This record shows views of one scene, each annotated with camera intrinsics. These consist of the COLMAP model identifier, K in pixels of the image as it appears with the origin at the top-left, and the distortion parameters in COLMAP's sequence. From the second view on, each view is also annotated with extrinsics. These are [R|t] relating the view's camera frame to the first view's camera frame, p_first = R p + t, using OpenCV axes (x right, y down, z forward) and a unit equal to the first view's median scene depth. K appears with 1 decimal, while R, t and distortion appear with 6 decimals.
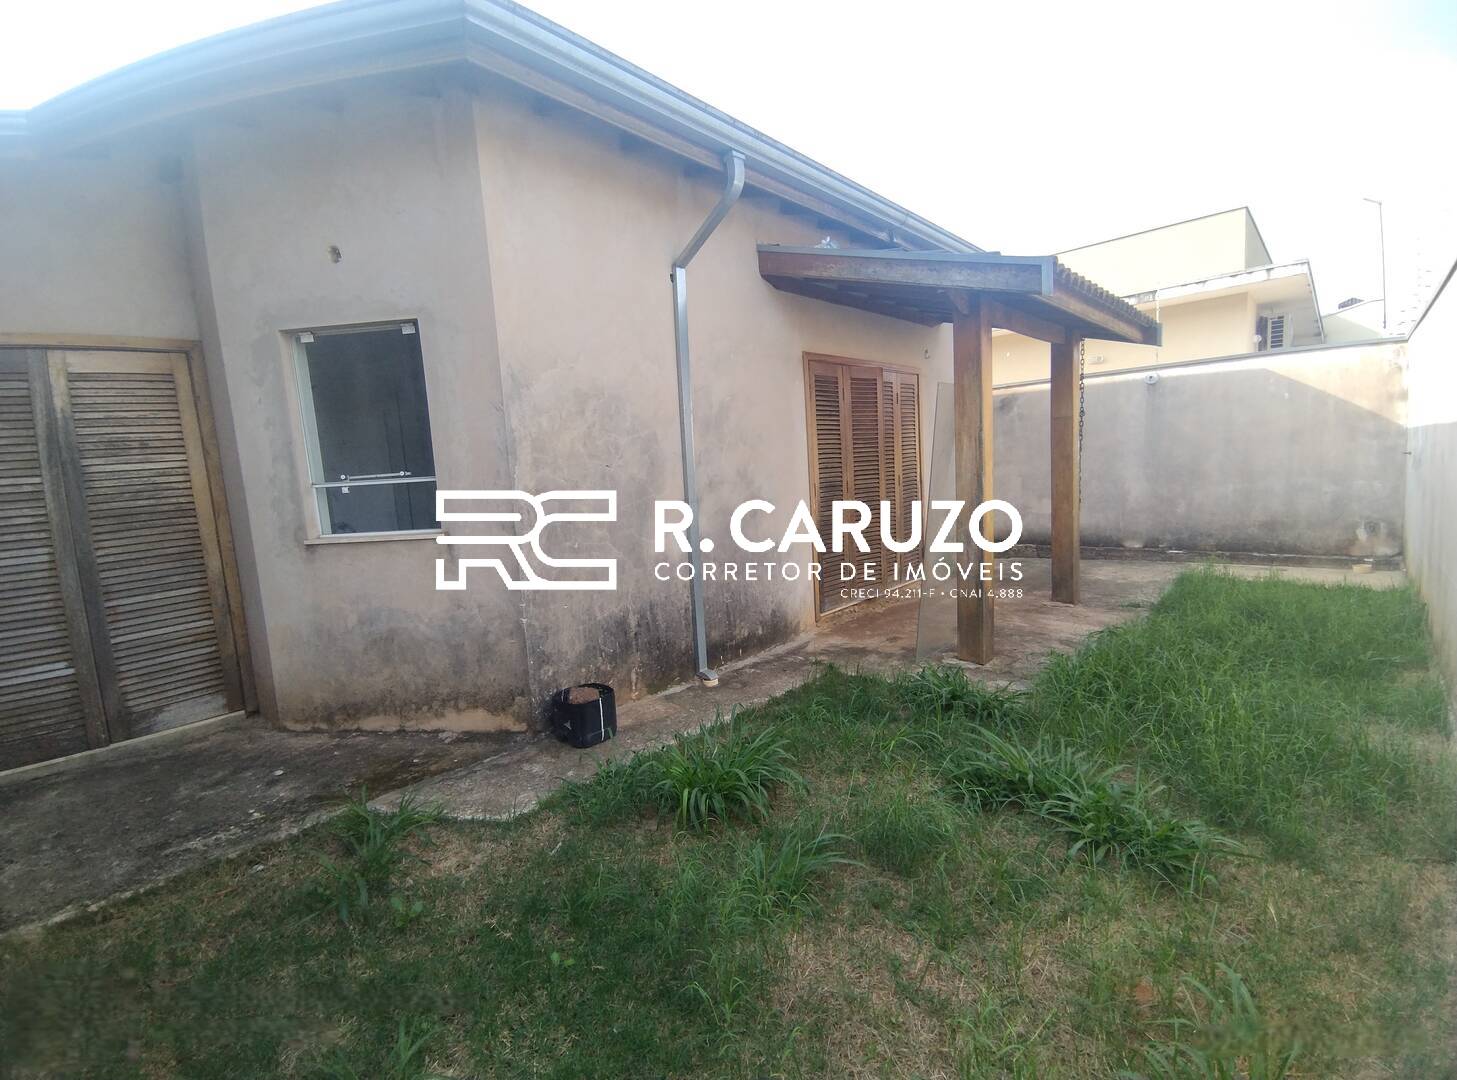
lens RADIAL K [[657.0, 0, 728.5], [0, 657.0, 540.0], [0, 0, 1]] dist [-0.025706, -0.000462]
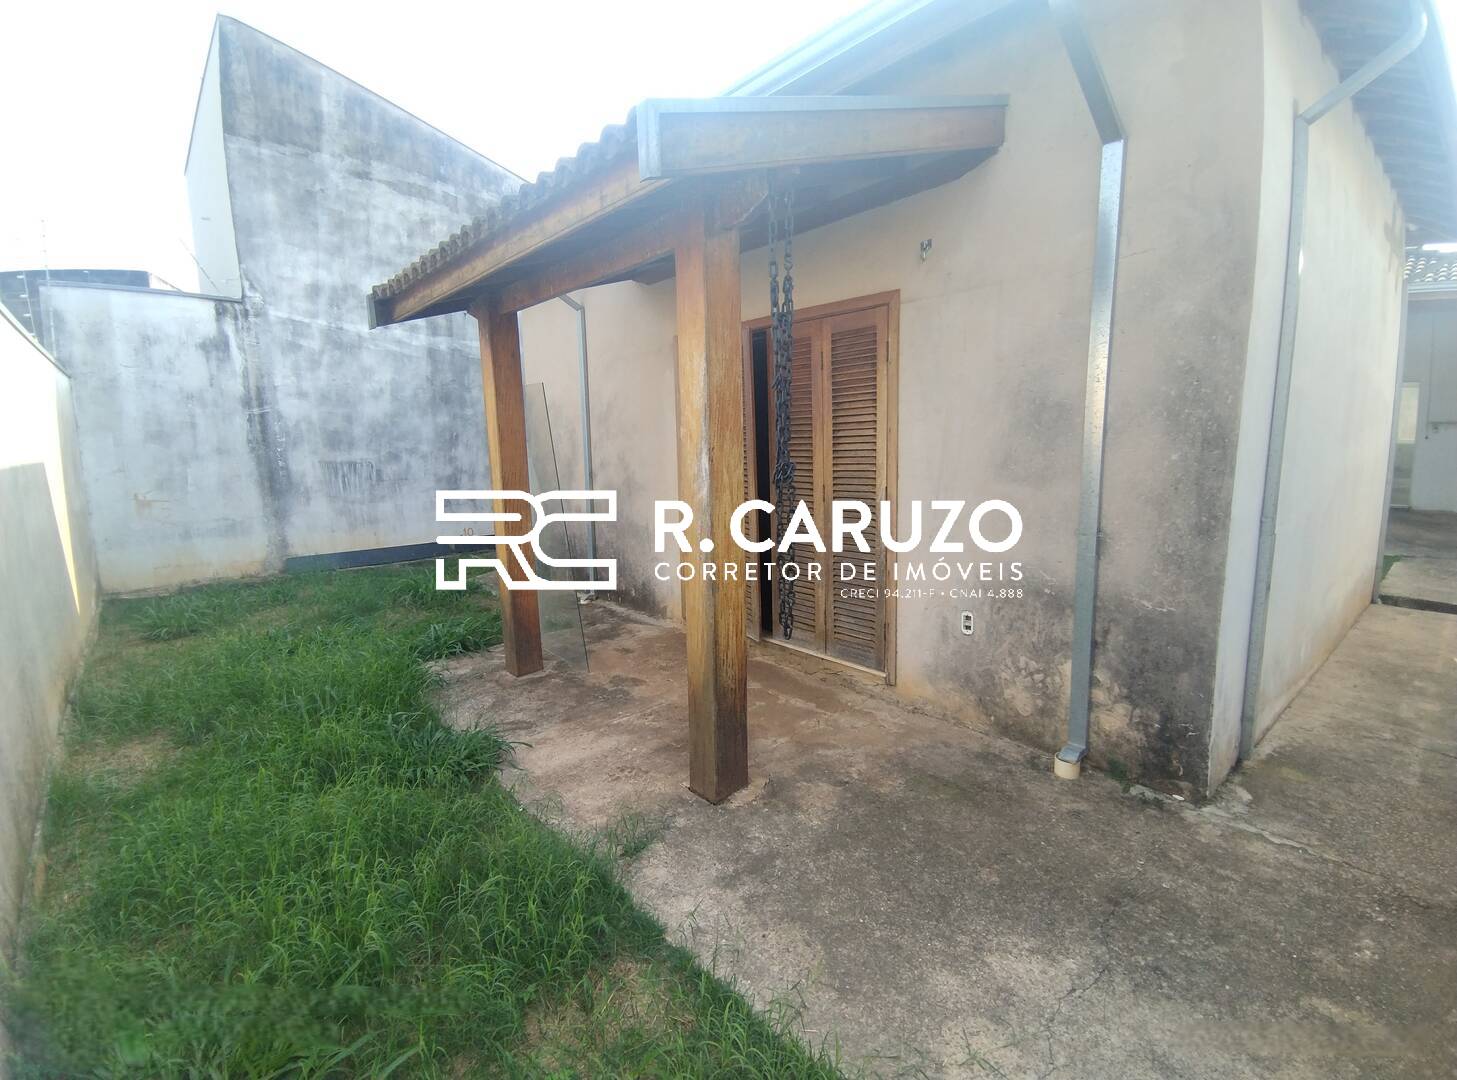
lens RADIAL K [[657.0, 0, 728.5], [0, 657.0, 540.0], [0, 0, 1]] dist [-0.025706, -0.000462]
pose [[-0.109312, 0.205286, -0.972578, 1.151935], [-0.097287, 0.971534, 0.216001, -0.224021], [0.989235, 0.118231, -0.086229, 1.255307]]
